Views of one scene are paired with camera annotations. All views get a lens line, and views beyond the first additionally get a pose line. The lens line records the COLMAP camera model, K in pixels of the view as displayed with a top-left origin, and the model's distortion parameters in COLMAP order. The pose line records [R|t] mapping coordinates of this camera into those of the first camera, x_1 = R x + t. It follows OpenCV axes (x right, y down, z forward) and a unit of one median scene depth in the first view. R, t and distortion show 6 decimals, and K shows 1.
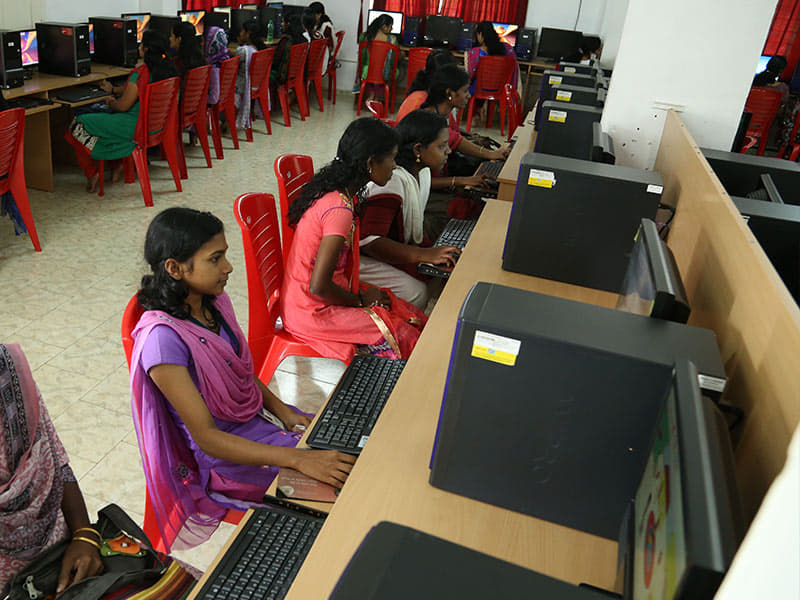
lens RADIAL K [[969.7, 0, 402.0], [0, 969.7, 300.2], [0, 0, 1]] dist [-0.086415, 0.000000]
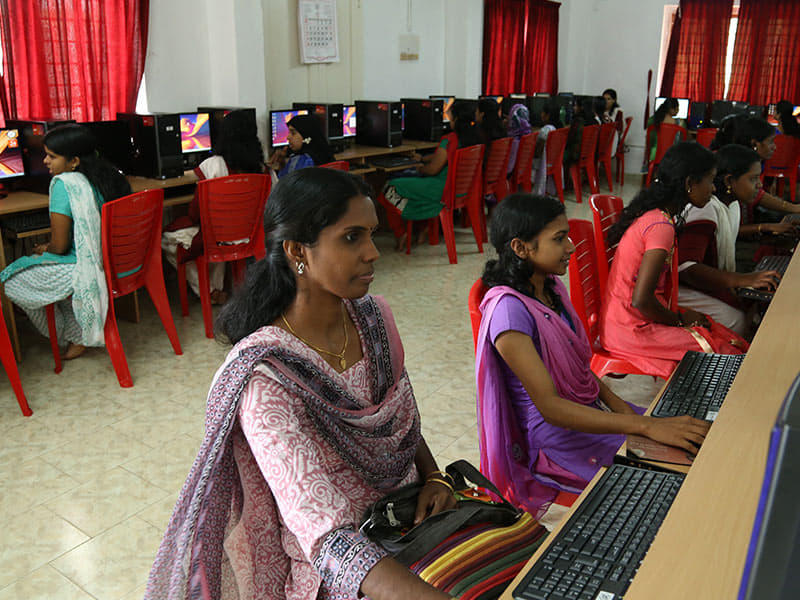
lens RADIAL K [[969.7, 0, 402.5], [0, 969.7, 302.7], [0, 0, 1]] dist [-0.086415, 0.000000]
pose [[0.975579, -0.000569, -0.219649, -0.099224], [-0.044257, 0.978978, -0.199104, 0.182767], [0.215145, 0.203963, 0.955045, -0.011112]]
